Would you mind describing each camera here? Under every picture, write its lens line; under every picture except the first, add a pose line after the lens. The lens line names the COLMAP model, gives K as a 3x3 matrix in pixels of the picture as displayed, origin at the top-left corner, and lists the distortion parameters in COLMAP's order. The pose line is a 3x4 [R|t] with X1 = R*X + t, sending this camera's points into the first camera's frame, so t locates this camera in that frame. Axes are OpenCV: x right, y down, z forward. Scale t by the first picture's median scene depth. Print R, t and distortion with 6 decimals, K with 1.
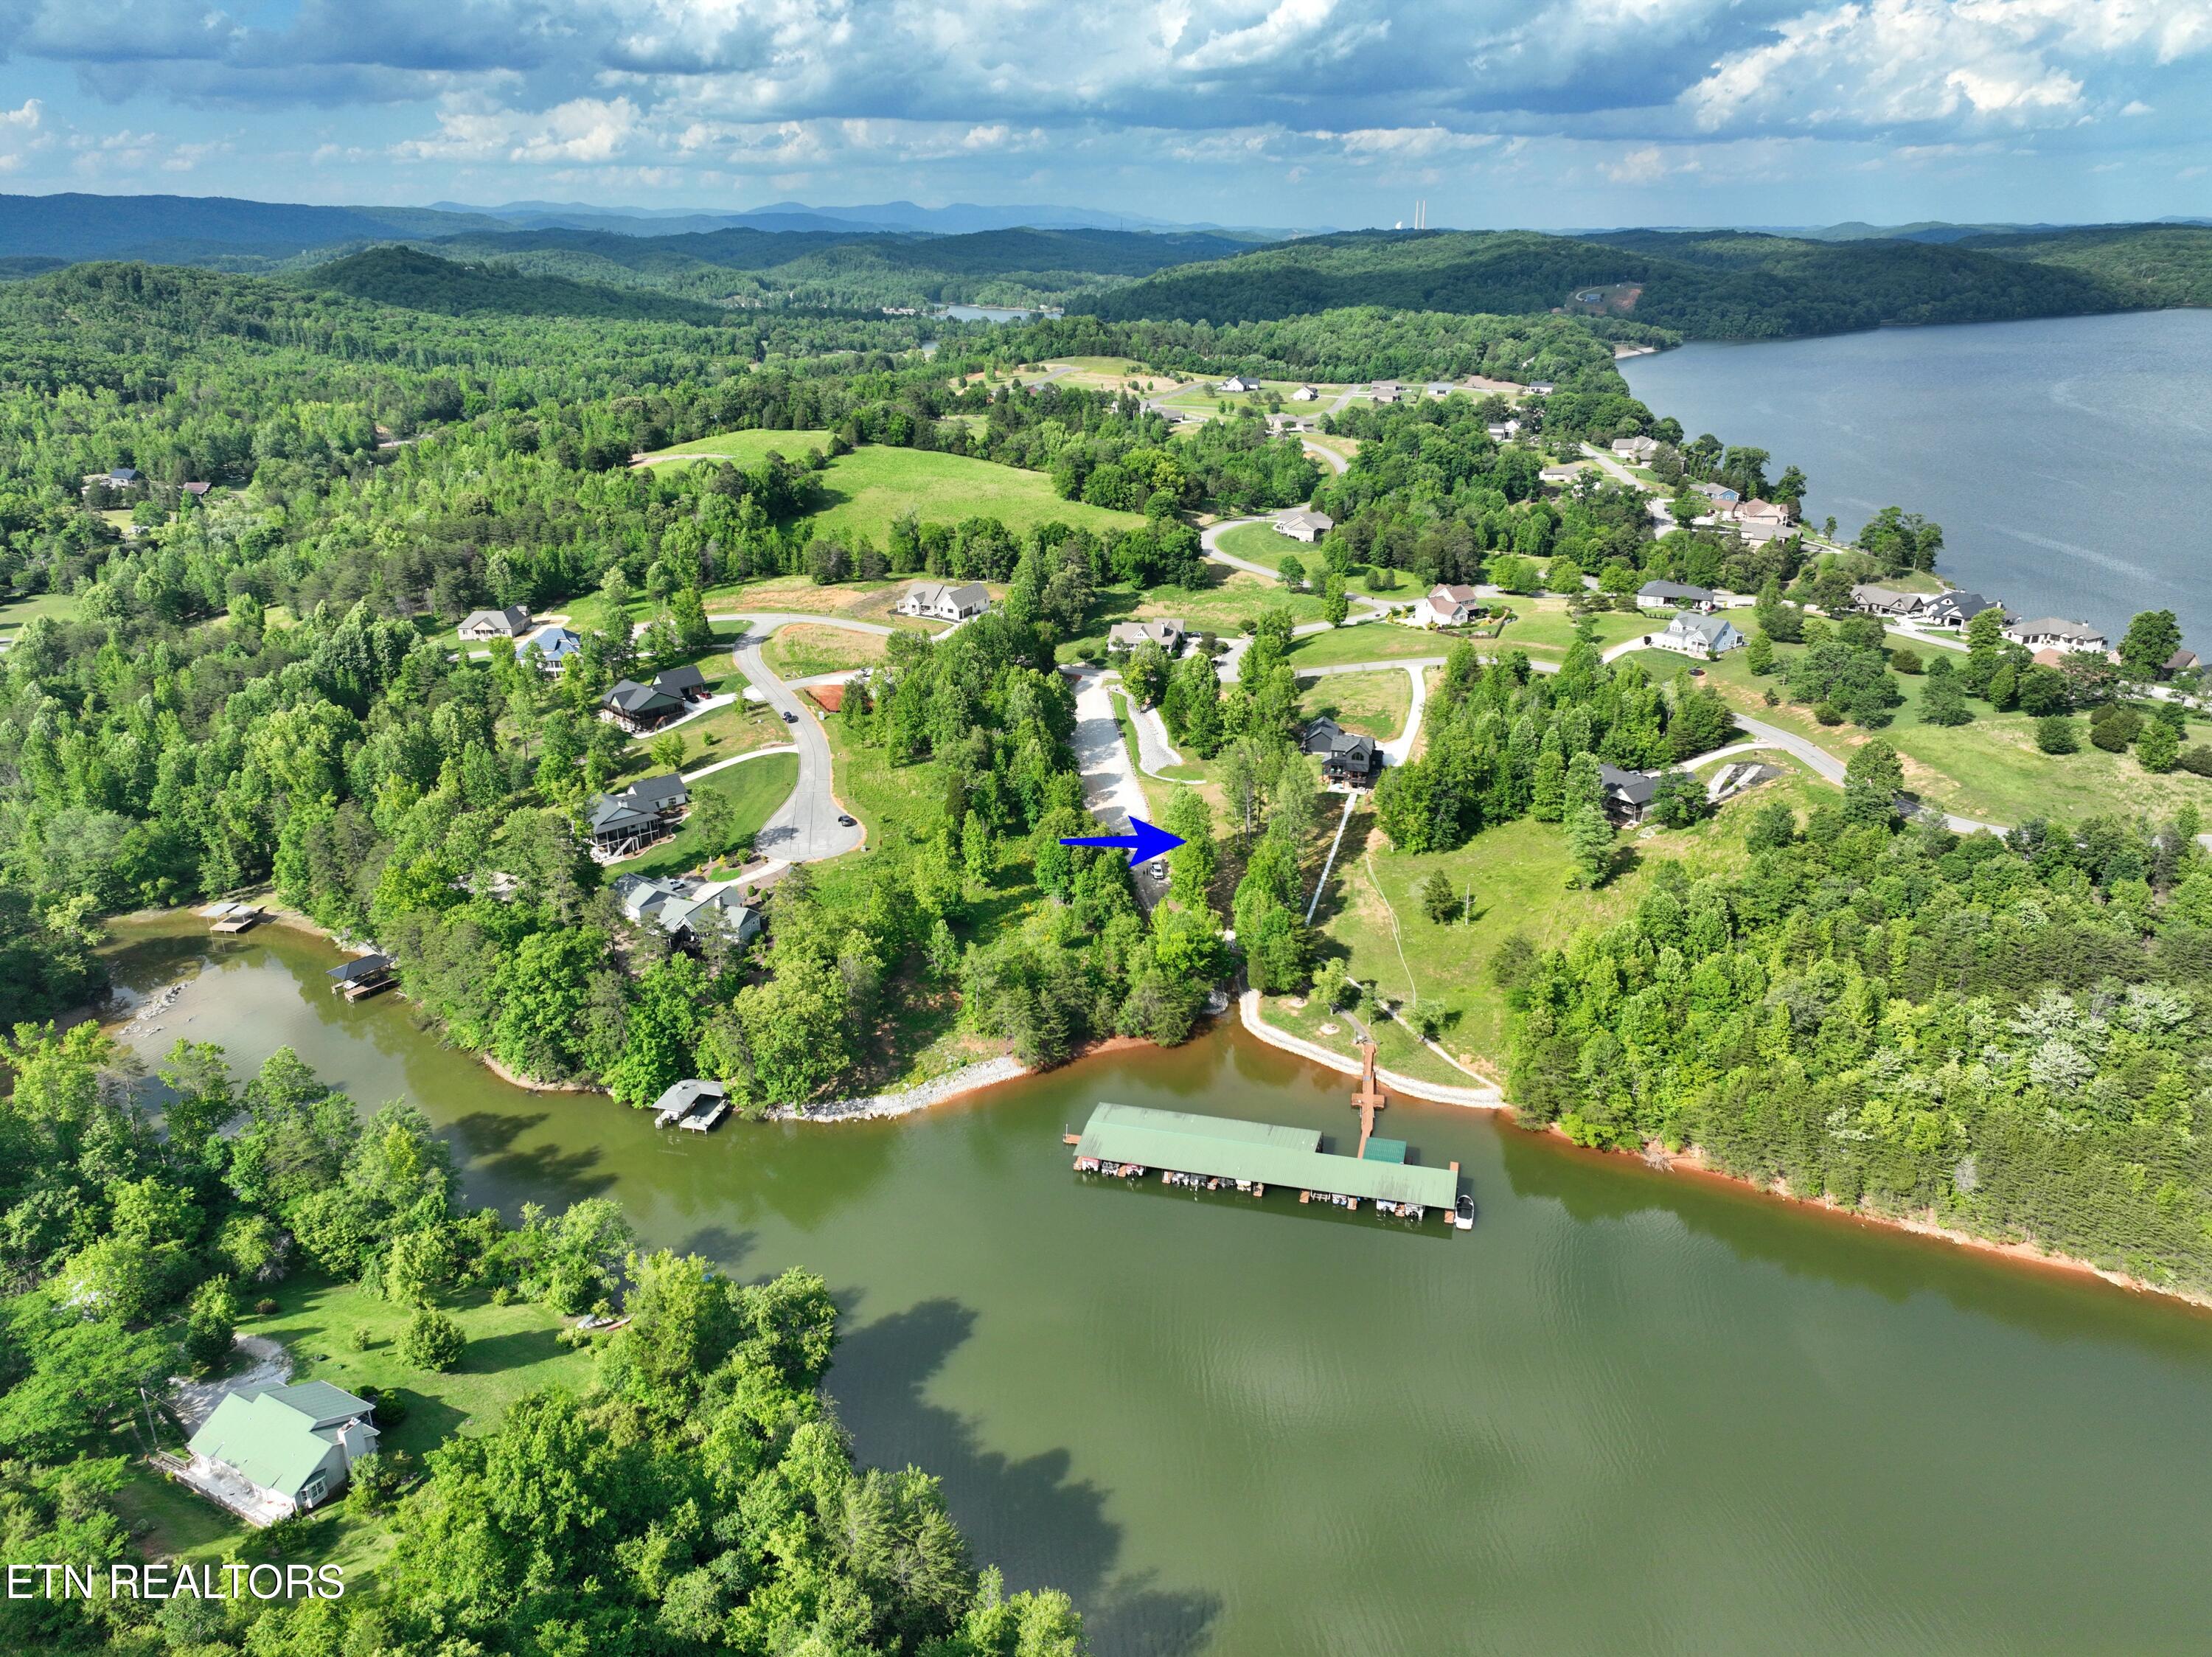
lens RADIAL K [[1559.9, 0, 1106.5], [0, 1559.9, 841.8], [0, 0, 1]] dist [0.002029, 0.018306]
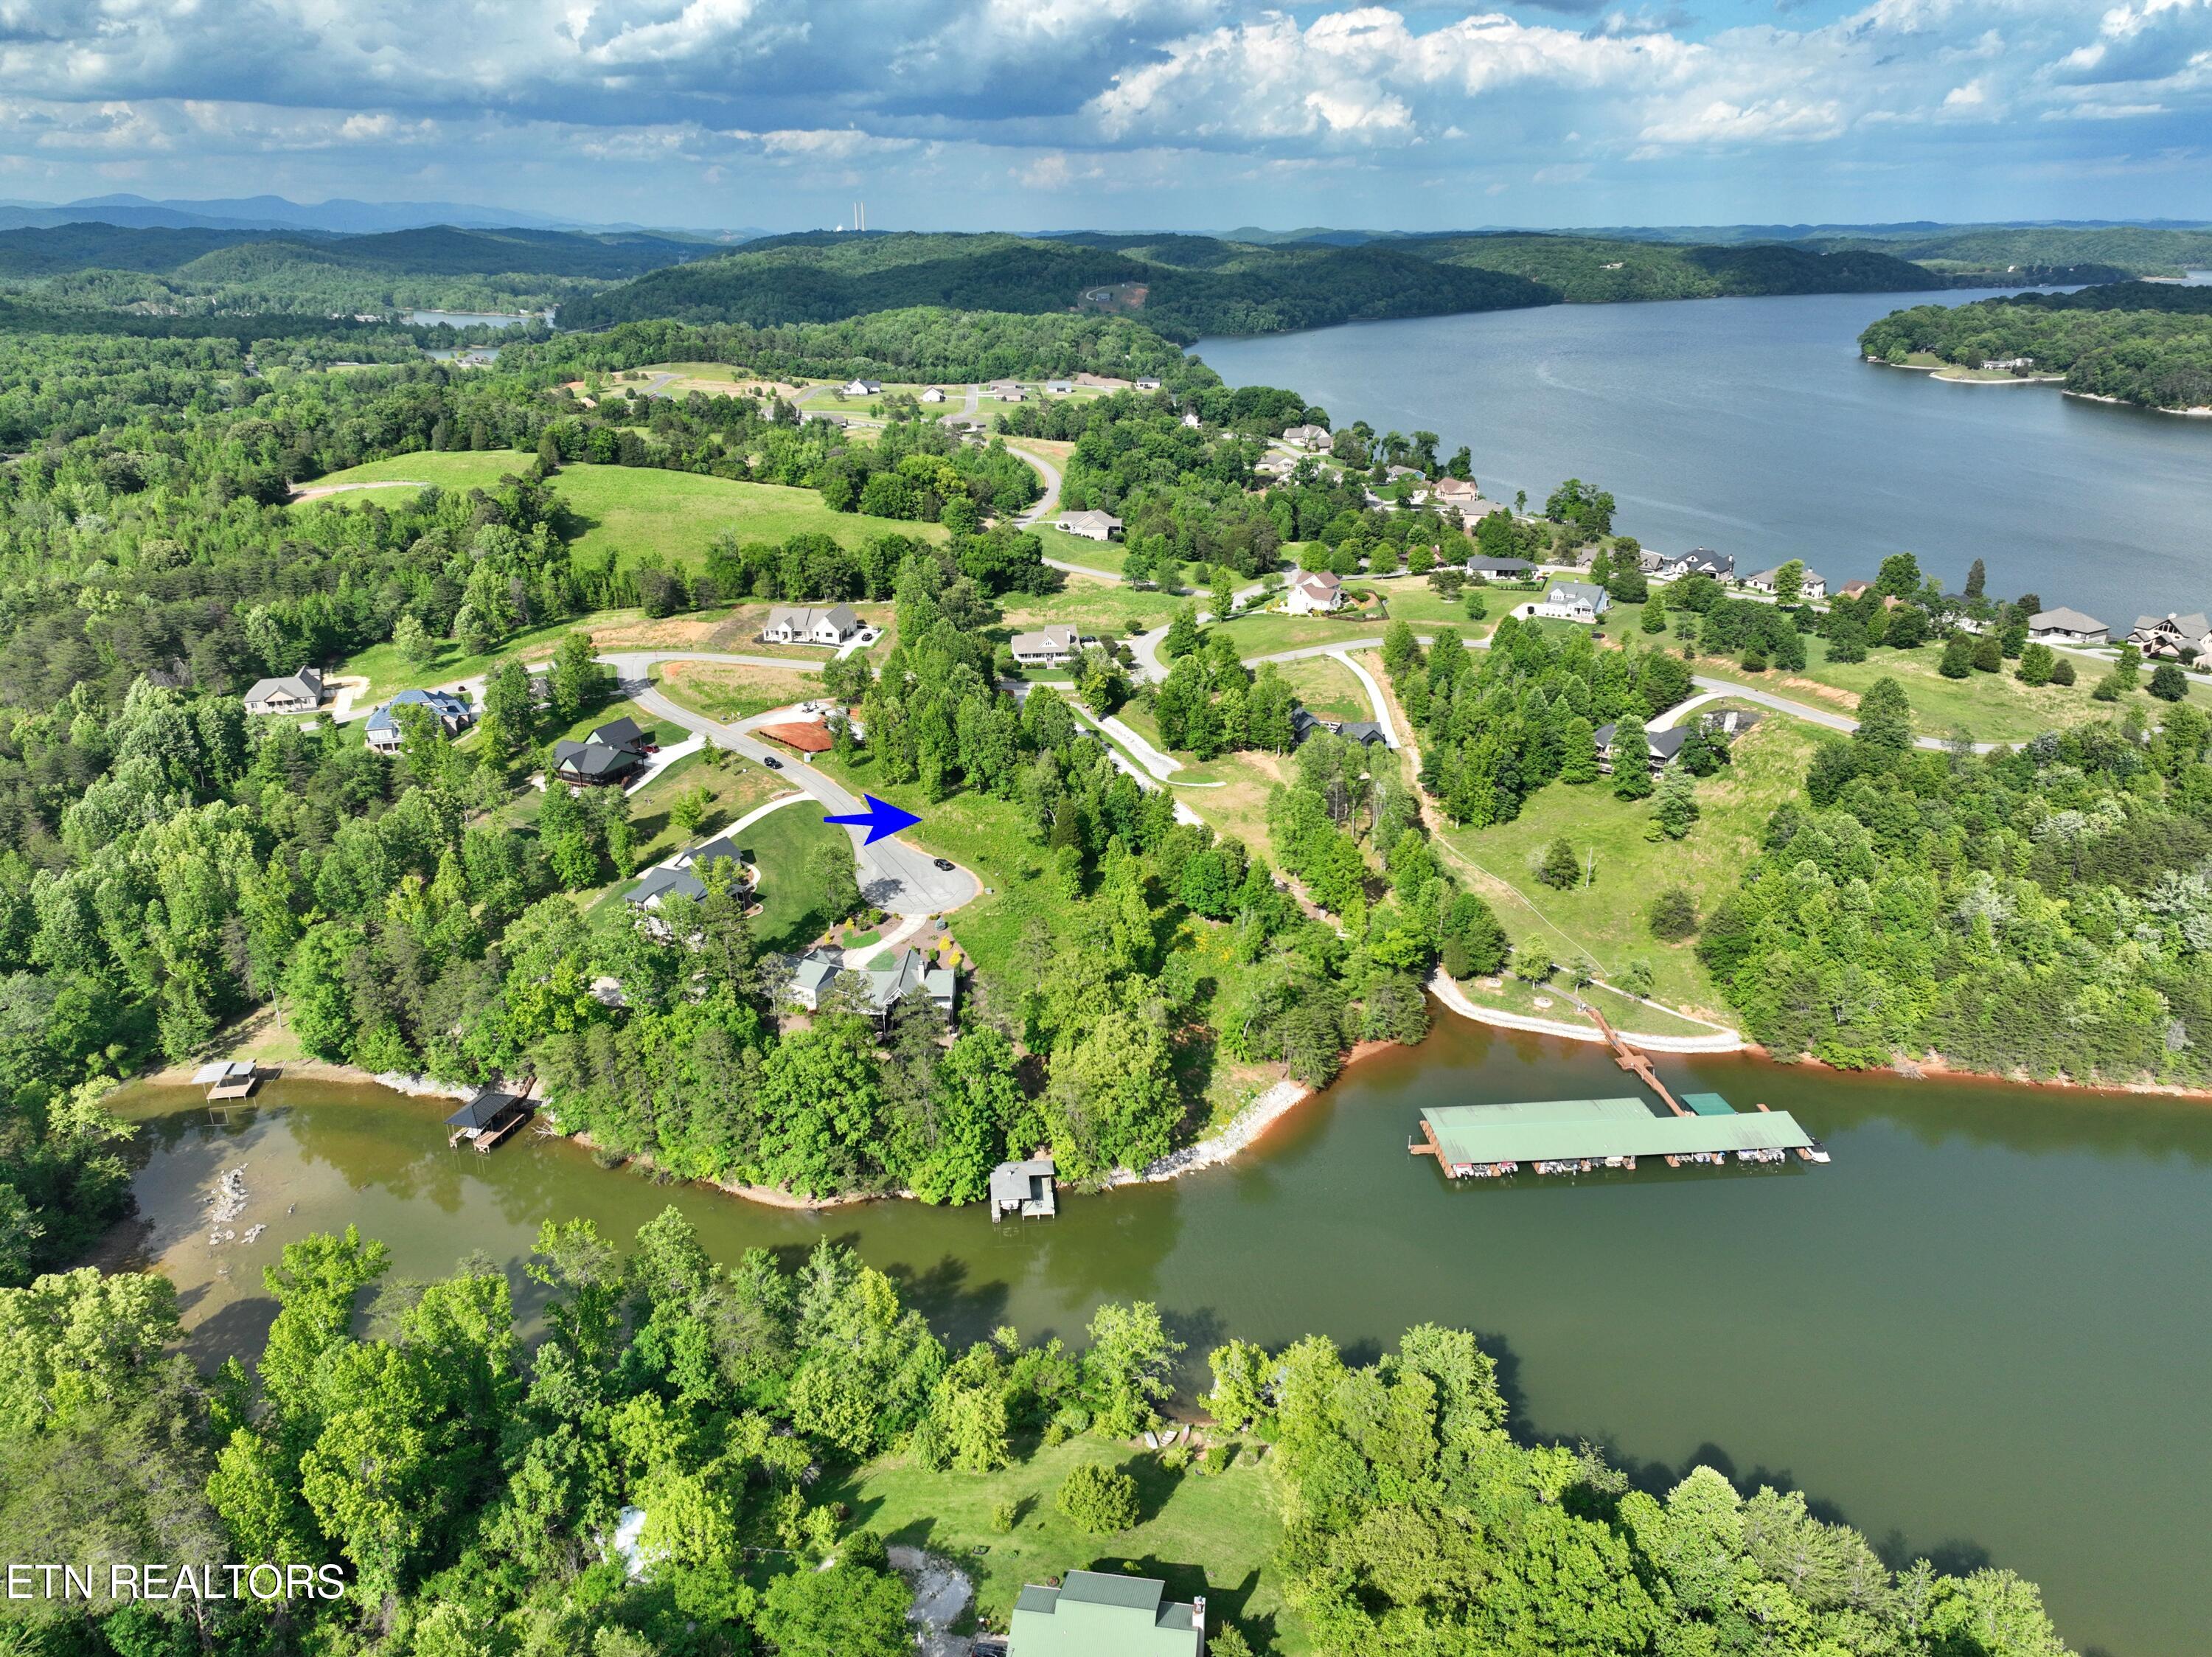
lens RADIAL K [[1559.9, 0, 1110.2], [0, 1559.9, 840.0], [0, 0, 1]] dist [0.002029, 0.018306]
pose [[0.940975, -0.119890, 0.316531, -0.105655], [0.120520, 0.992554, 0.017663, -0.009378], [-0.316292, 0.021528, 0.948418, 0.026831]]
